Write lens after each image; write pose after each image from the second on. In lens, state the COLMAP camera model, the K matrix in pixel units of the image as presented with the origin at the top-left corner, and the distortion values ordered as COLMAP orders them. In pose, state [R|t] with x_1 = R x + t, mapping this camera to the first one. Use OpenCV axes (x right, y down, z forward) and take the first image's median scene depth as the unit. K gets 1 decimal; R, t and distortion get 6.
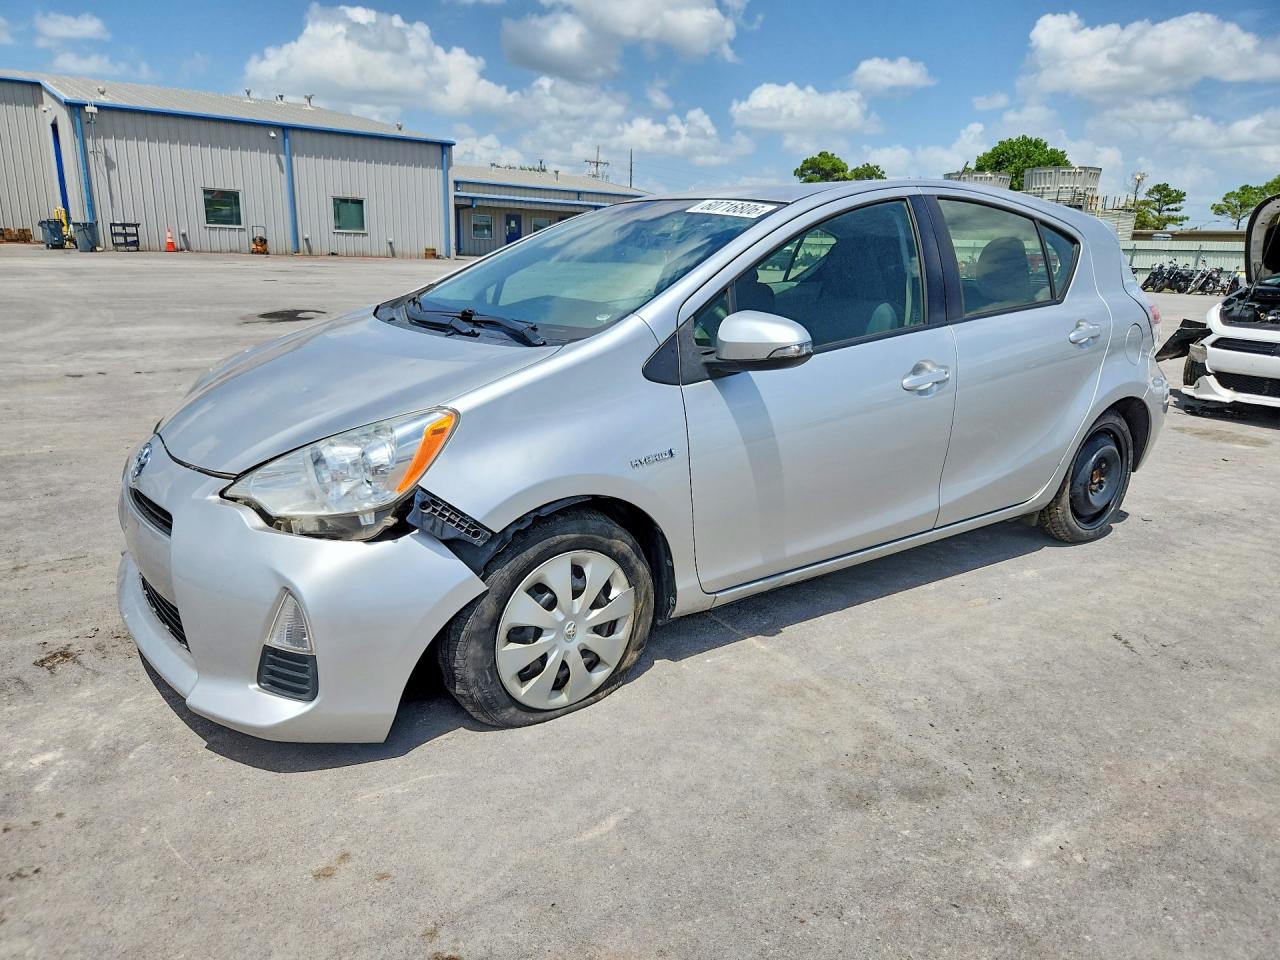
lens RADIAL K [[988.4, 0, 645.5], [0, 988.4, 481.6], [0, 0, 1]] dist [0.006878, 0.004216]
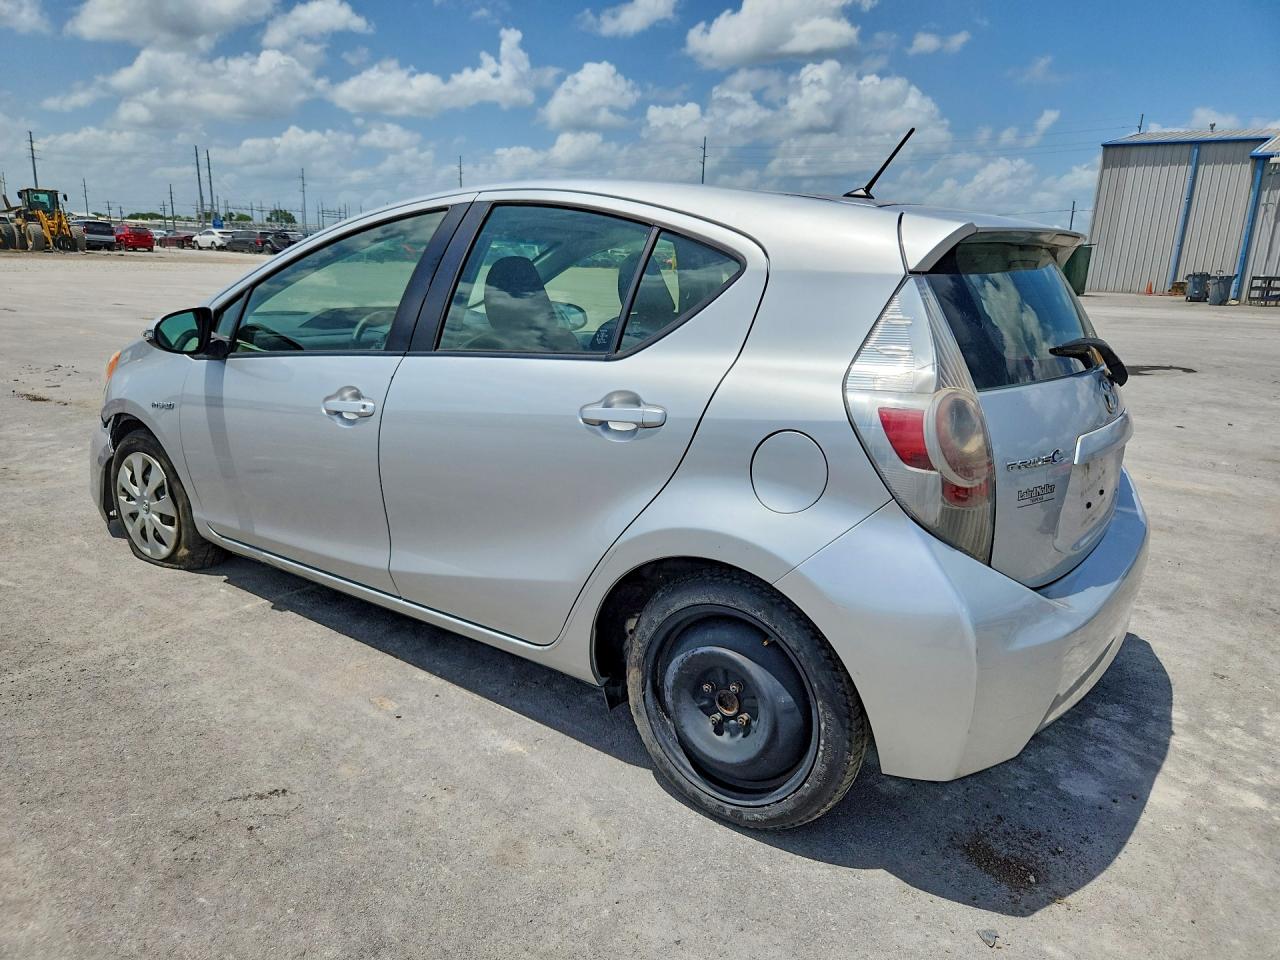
lens RADIAL K [[988.4, 0, 645.5], [0, 988.4, 481.6], [0, 0, 1]] dist [0.006878, 0.004216]
pose [[0.216302, 0.201087, -0.955394, 0.354845], [-0.260112, 0.955061, 0.142127, -0.069735], [0.941039, 0.217767, 0.258887, 0.305704]]
